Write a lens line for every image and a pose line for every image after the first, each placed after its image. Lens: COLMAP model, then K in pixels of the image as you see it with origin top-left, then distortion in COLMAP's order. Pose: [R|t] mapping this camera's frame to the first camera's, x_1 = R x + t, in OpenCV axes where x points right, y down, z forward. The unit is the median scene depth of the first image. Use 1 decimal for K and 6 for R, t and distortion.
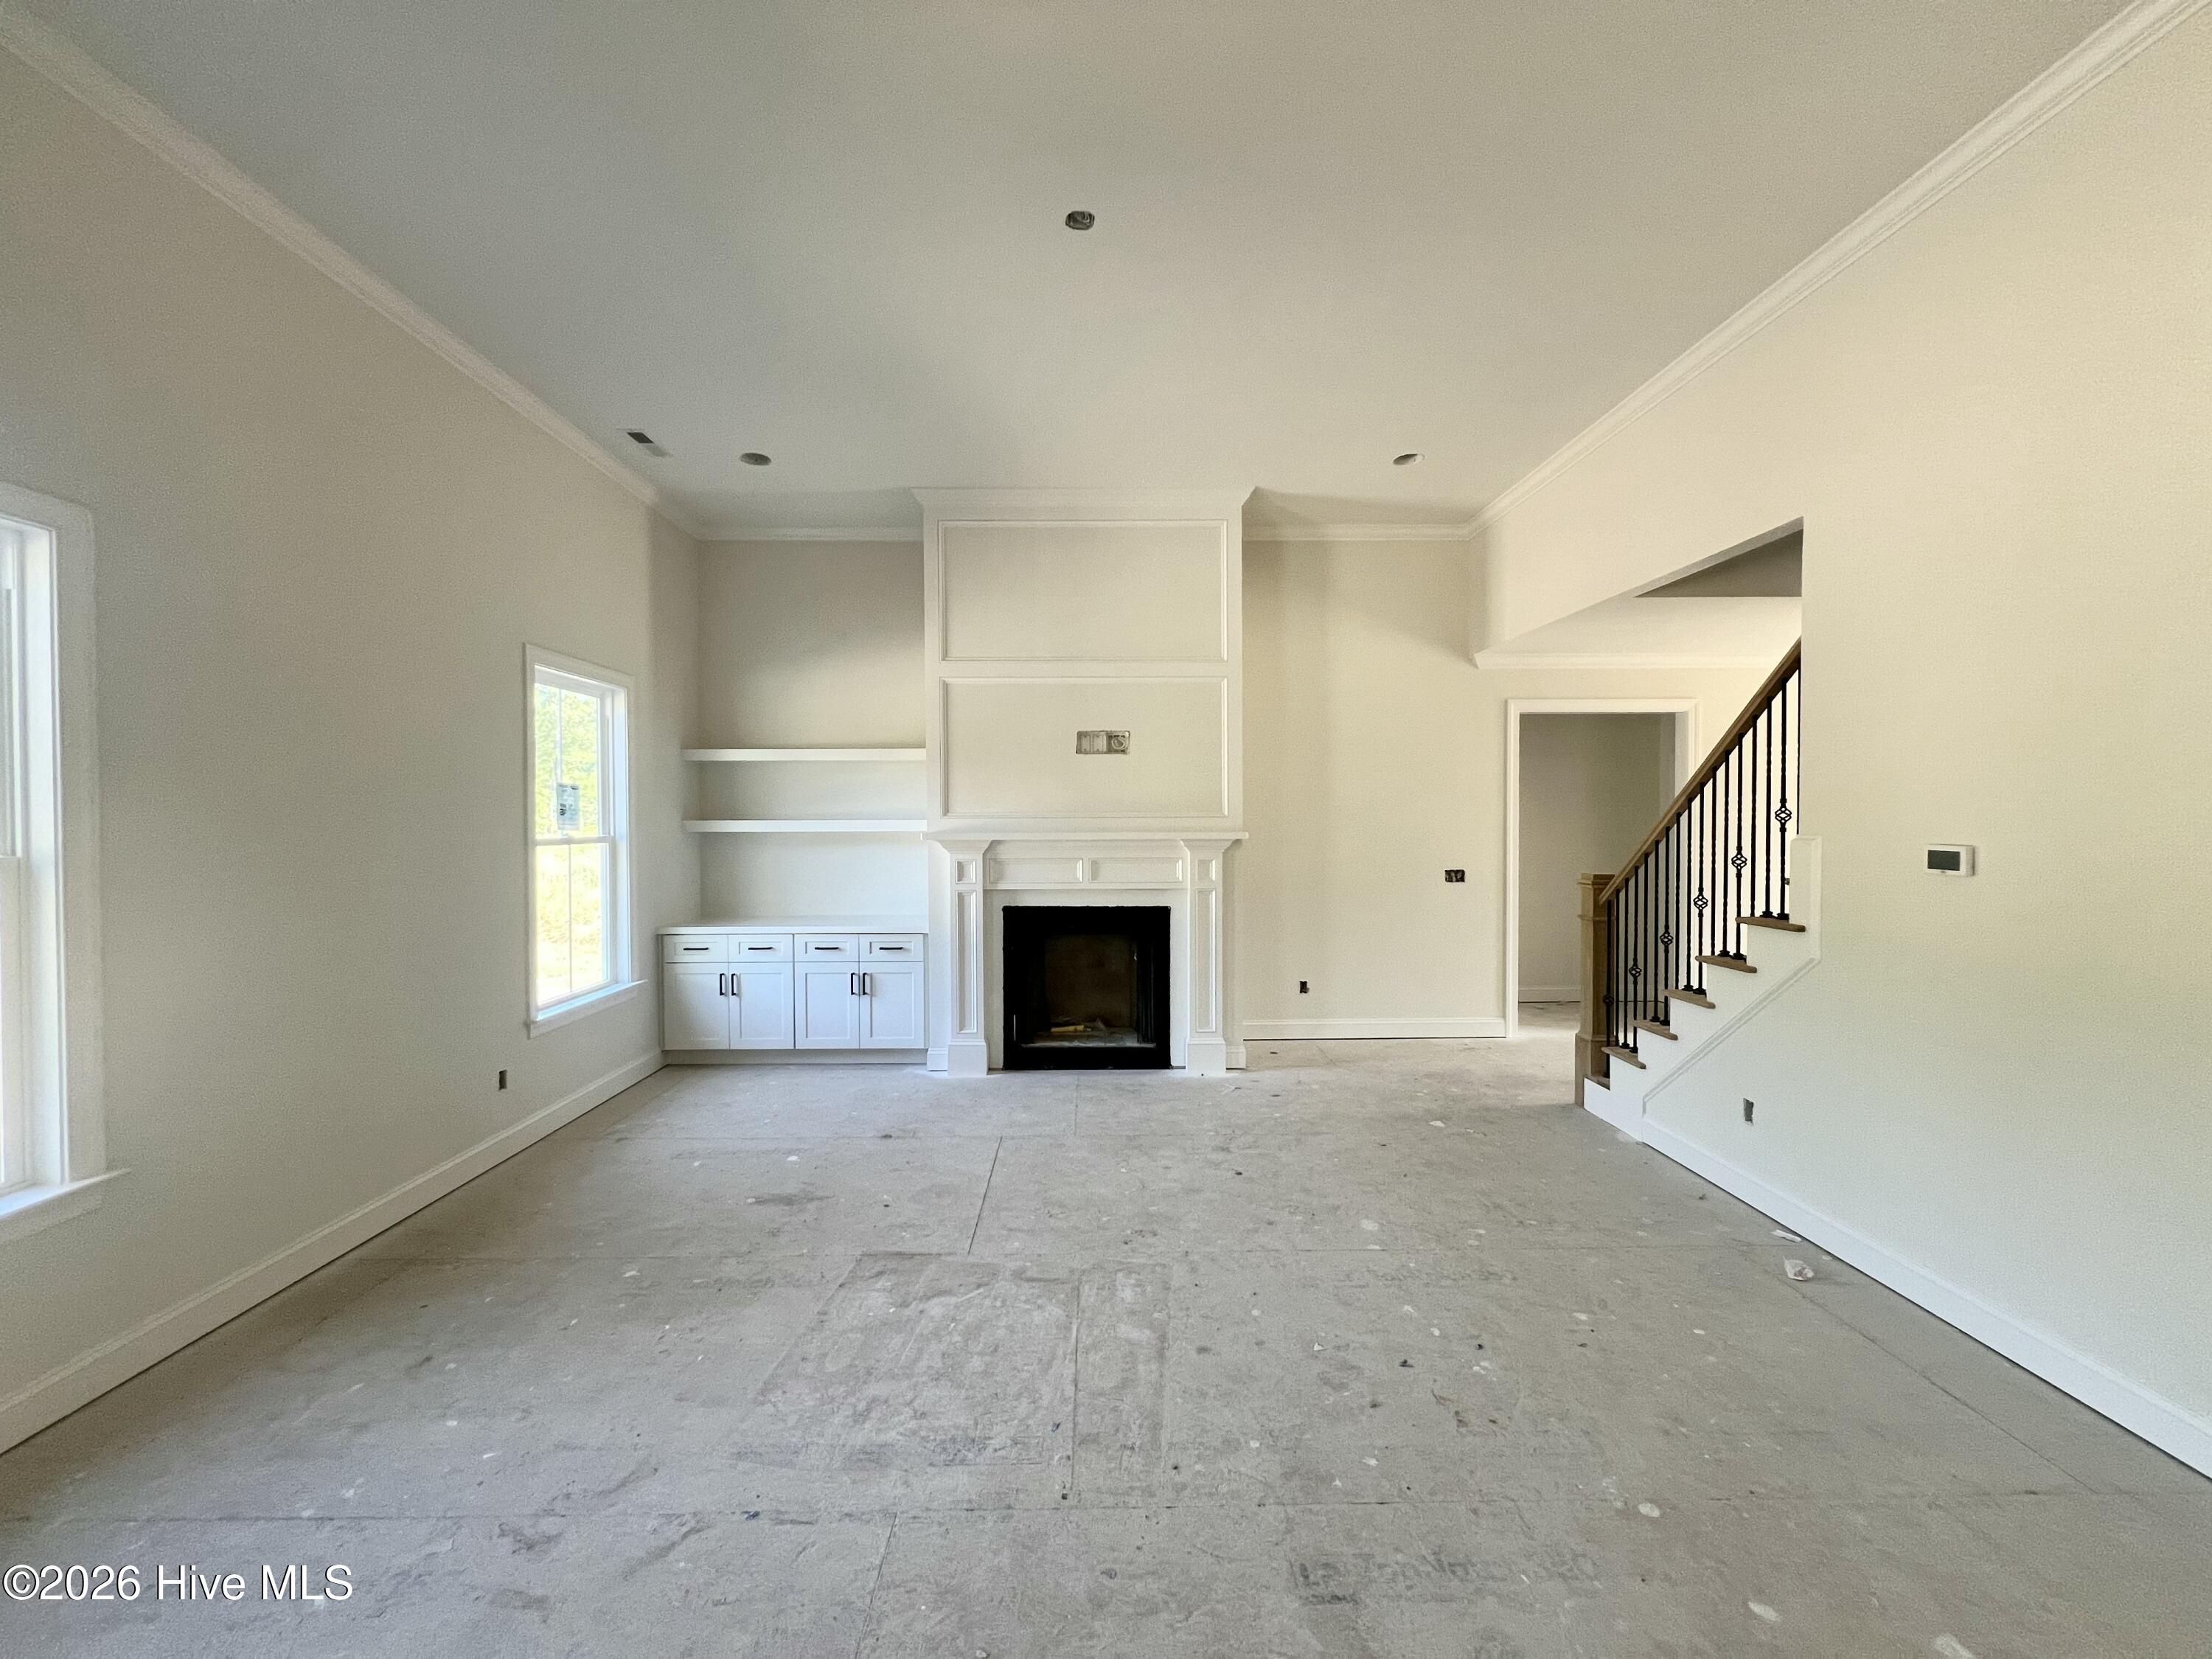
lens RADIAL K [[878.3, 0, 1106.0], [0, 878.3, 829.5], [0, 0, 1]] dist [-0.001863, 0.000052]
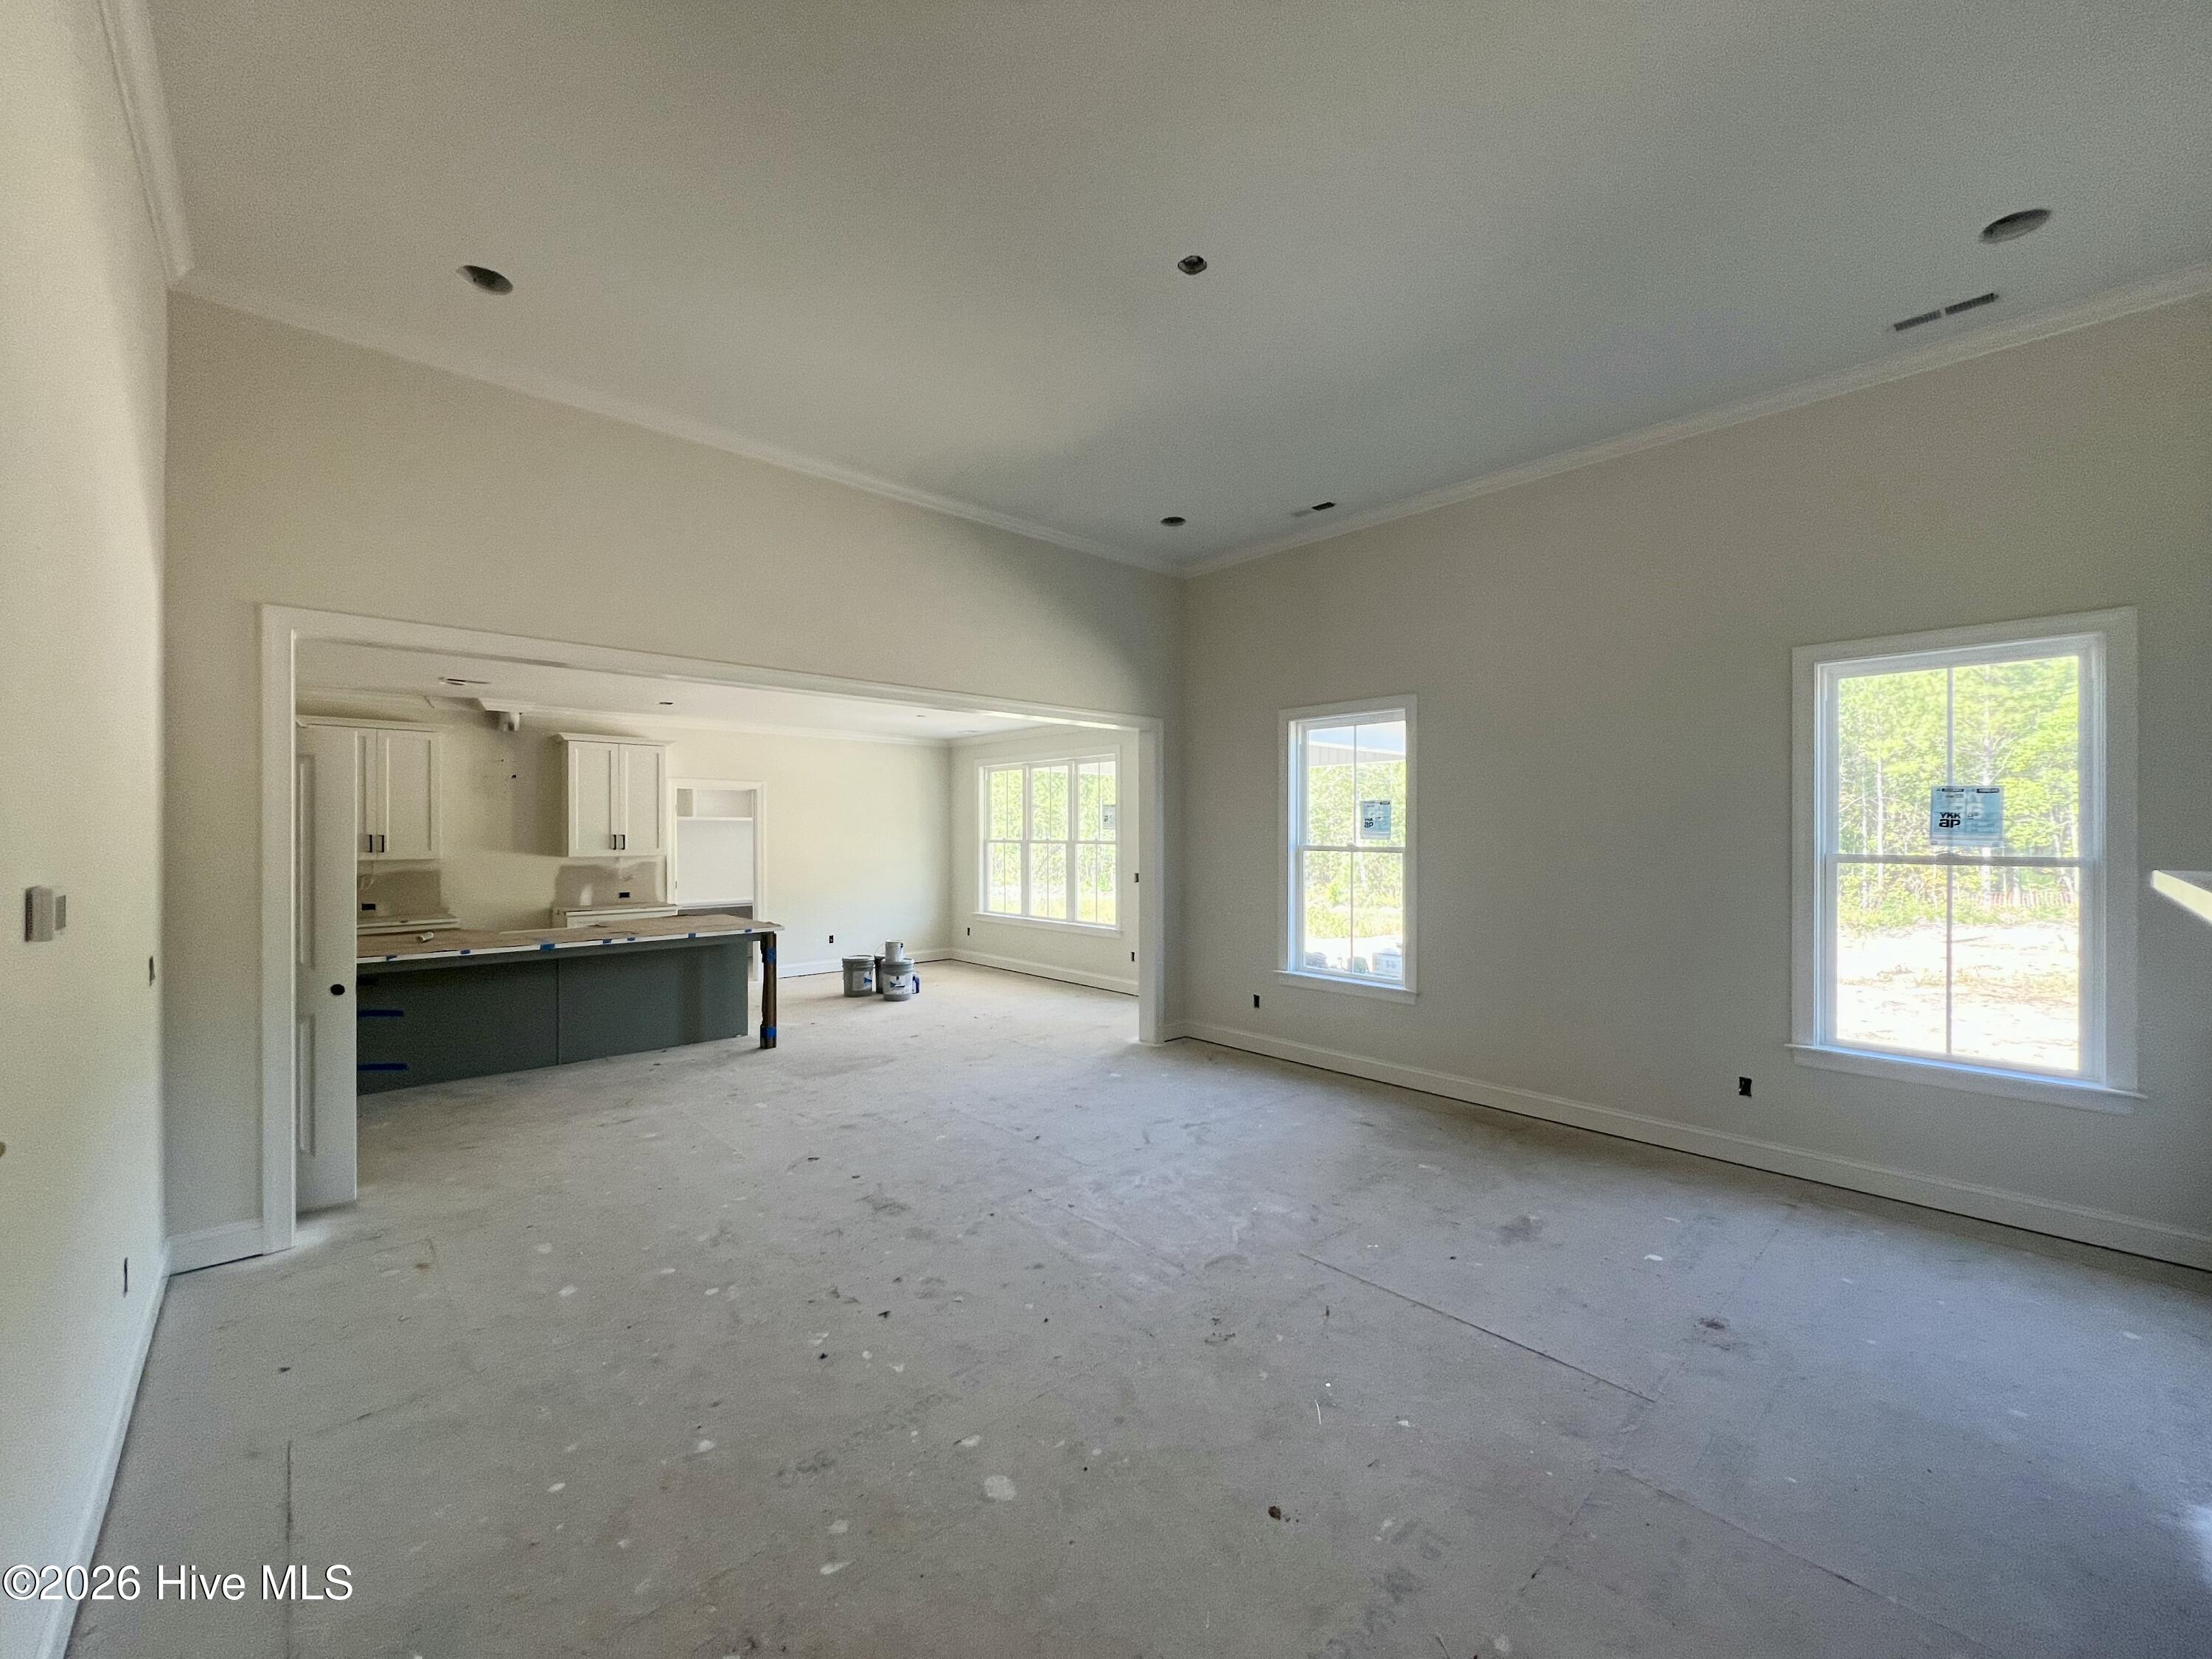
lens RADIAL K [[878.3, 0, 1106.0], [0, 878.3, 829.5], [0, 0, 1]] dist [-0.001863, 0.000052]
pose [[-0.741419, 0.003617, -0.671032, 0.699885], [-0.005418, 0.999921, 0.011376, -0.027714], [0.671020, 0.012070, -0.741341, 1.595039]]
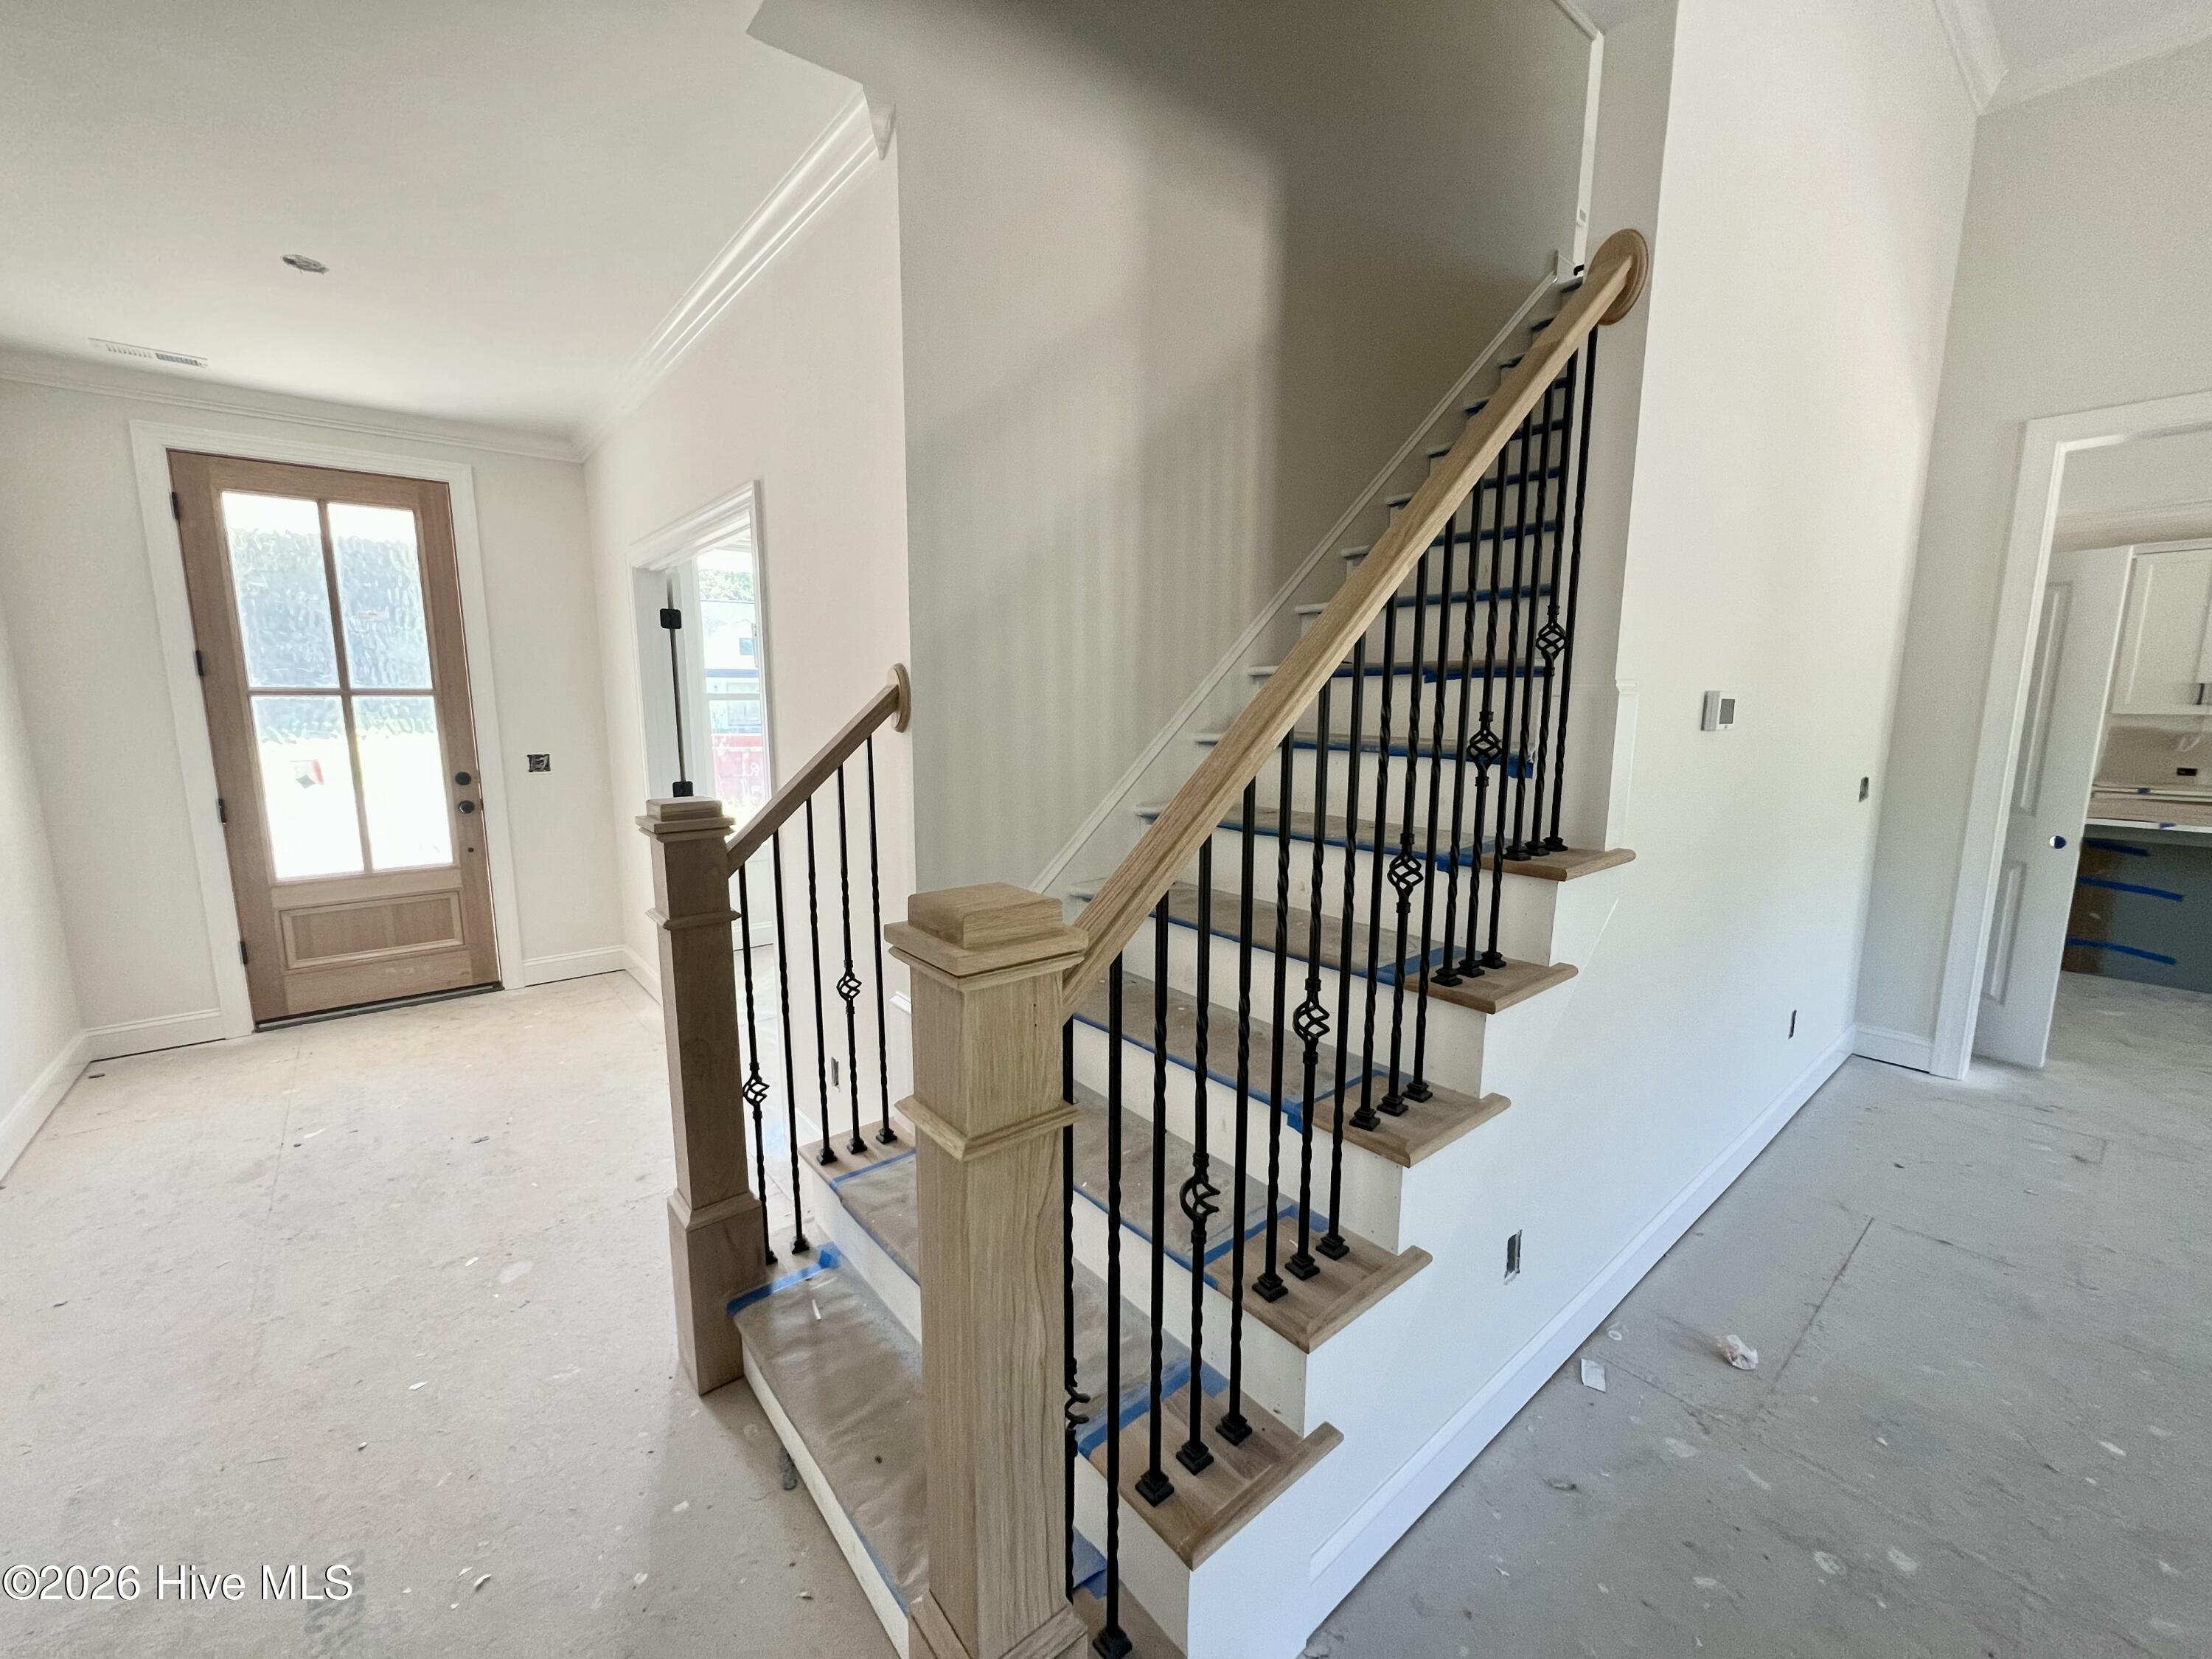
lens RADIAL K [[887.6, 0, 1106.0], [0, 887.6, 829.5], [0, 0, 1]] dist [-0.000811, -0.000523]
pose [[-0.632323, -0.110435, 0.766793, 0.680436], [0.014771, 0.987889, 0.154459, -0.022222], [-0.774564, 0.108994, -0.623034, 1.598306]]
